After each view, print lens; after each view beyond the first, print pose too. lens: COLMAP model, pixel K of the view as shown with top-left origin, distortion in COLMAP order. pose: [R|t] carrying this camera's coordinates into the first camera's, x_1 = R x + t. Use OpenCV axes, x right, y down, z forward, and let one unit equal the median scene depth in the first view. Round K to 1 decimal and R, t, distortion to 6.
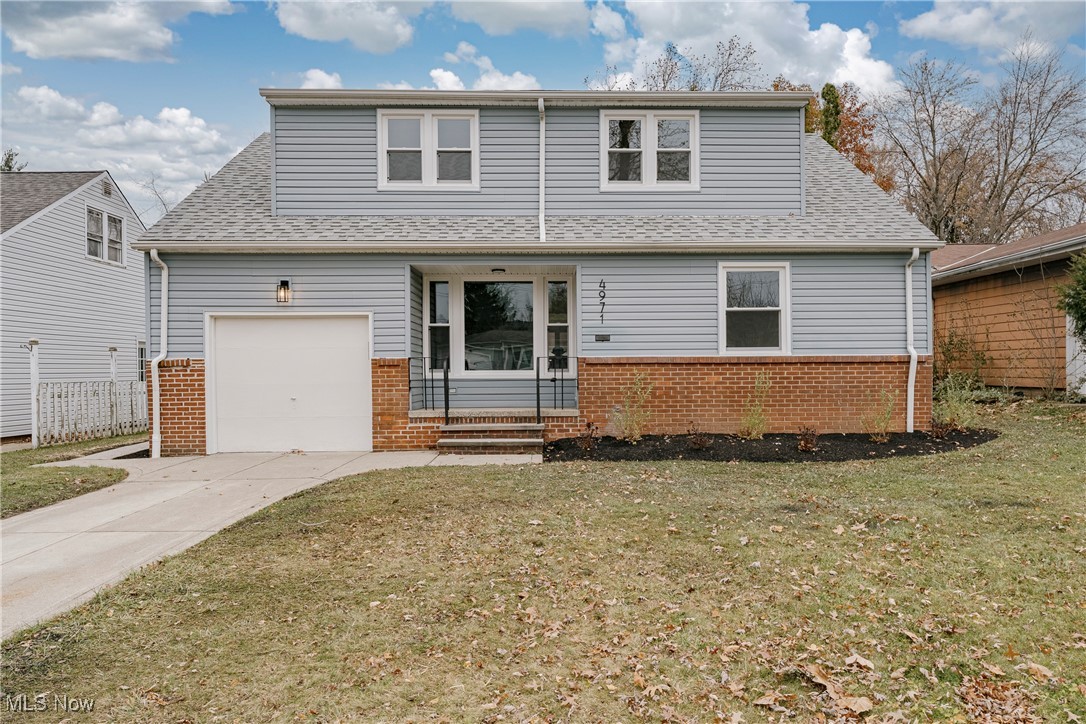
lens RADIAL K [[775.8, 0, 556.0], [0, 775.8, 386.0], [0, 0, 1]] dist [-0.009779, -0.000158]
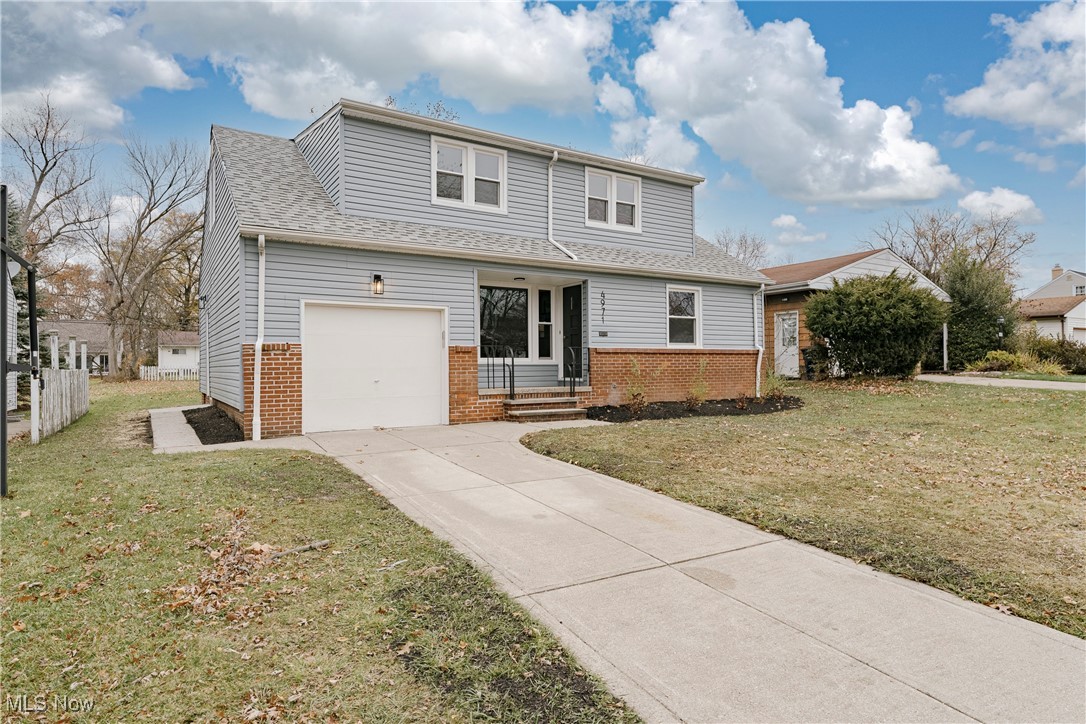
lens RADIAL K [[630.3, 0, 540.9], [0, 630.3, 359.6], [0, 0, 1]] dist [0.001450, -0.000101]
pose [[0.860906, 0.006026, 0.508729, -0.603935], [0.007426, 0.999675, -0.024408, 0.009948], [-0.508710, 0.024791, 0.860581, 0.099313]]
